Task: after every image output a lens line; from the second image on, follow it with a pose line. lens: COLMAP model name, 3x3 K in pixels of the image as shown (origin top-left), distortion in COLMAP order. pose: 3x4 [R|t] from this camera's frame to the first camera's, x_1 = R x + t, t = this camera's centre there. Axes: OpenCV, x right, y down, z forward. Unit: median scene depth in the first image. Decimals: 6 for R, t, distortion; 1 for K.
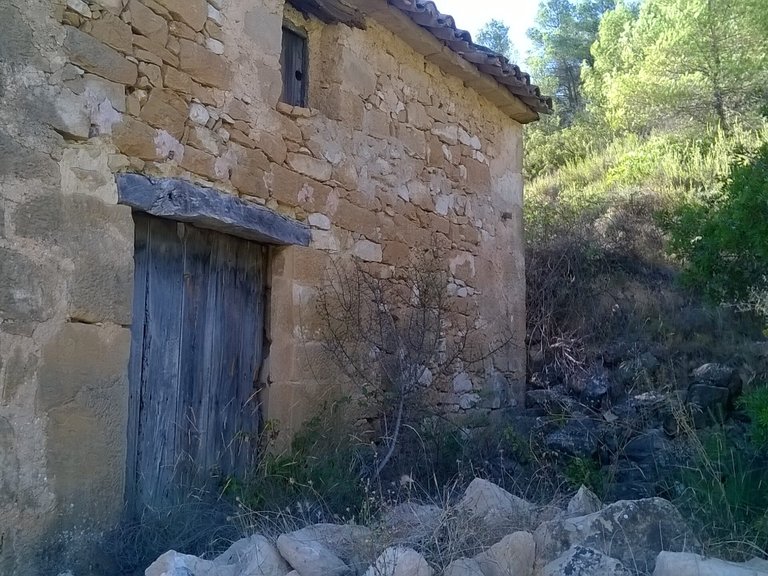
lens RADIAL K [[867.4, 0, 384.0], [0, 867.4, 288.0], [0, 0, 1]] dist [0.130273, -0.416397]
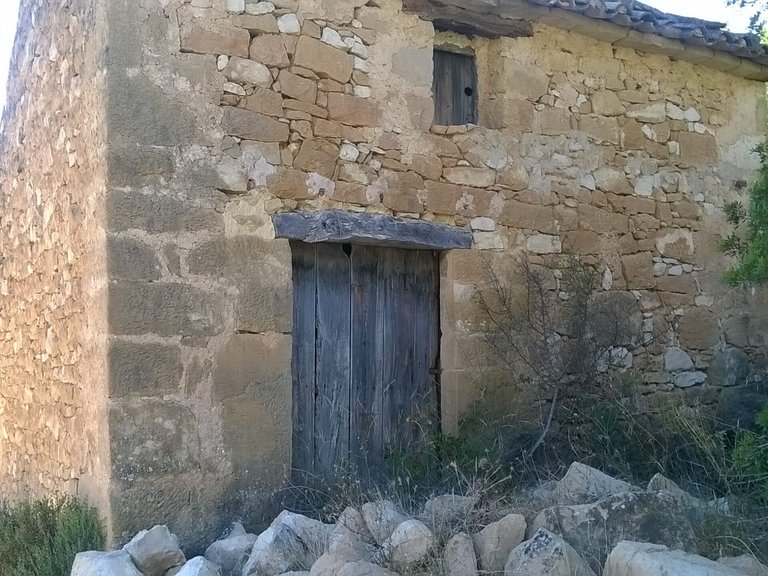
lens RADIAL K [[867.4, 0, 384.0], [0, 867.4, 288.0], [0, 0, 1]] dist [0.130273, -0.416397]
pose [[0.897618, -0.048034, -0.438150, 0.318798], [0.069702, 0.997005, 0.033495, -0.044688], [0.435229, -0.060606, 0.898278, -0.064345]]
